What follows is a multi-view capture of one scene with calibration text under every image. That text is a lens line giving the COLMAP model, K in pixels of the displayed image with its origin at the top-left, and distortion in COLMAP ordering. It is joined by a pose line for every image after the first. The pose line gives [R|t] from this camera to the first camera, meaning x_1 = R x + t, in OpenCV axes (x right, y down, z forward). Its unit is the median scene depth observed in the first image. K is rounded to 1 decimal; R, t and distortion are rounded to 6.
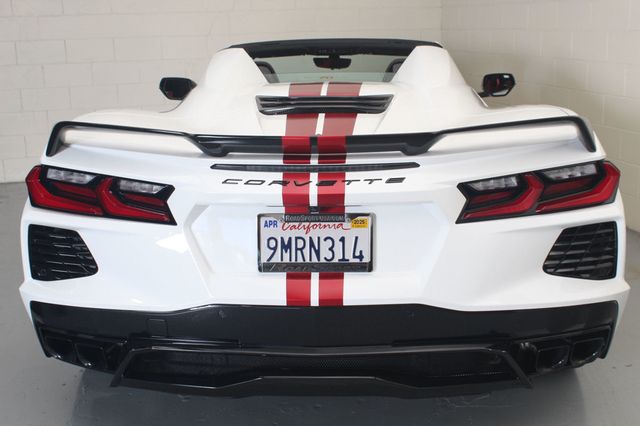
lens RADIAL K [[762.7, 0, 316.1], [0, 762.7, 214.3], [0, 0, 1]] dist [-0.068878, 0.000000]
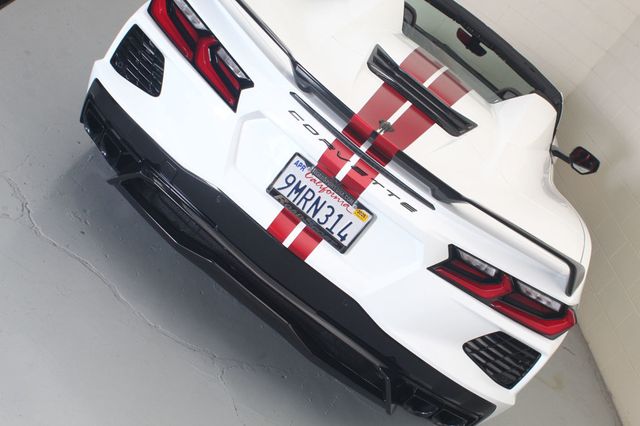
lens RADIAL K [[762.7, 0, 317.0], [0, 762.7, 217.1], [0, 0, 1]] dist [-0.068878, 0.000000]
pose [[0.775323, 0.631490, 0.009752, -0.002490], [-0.624090, 0.763686, 0.165213, -0.126231], [0.096883, -0.134179, 0.986210, -0.117593]]
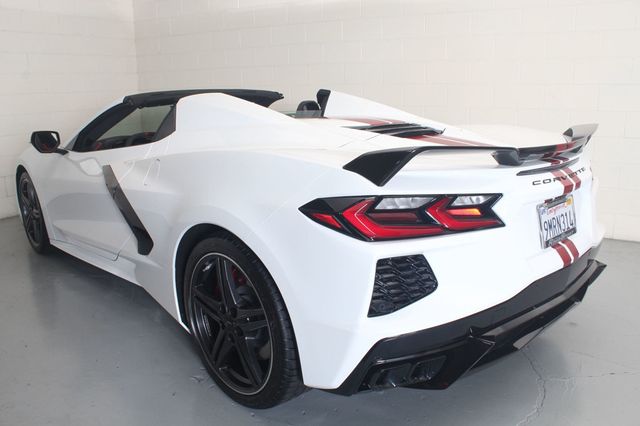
lens RADIAL K [[522.6, 0, 322.6], [0, 522.6, 212.5], [0, 0, 1]] dist [-0.131760, 0.027383]
pose [[0.699131, -0.158640, 0.697172, -0.912724], [0.173485, 0.983575, 0.049839, -0.093573], [-0.693628, 0.086105, 0.715169, 0.605695]]
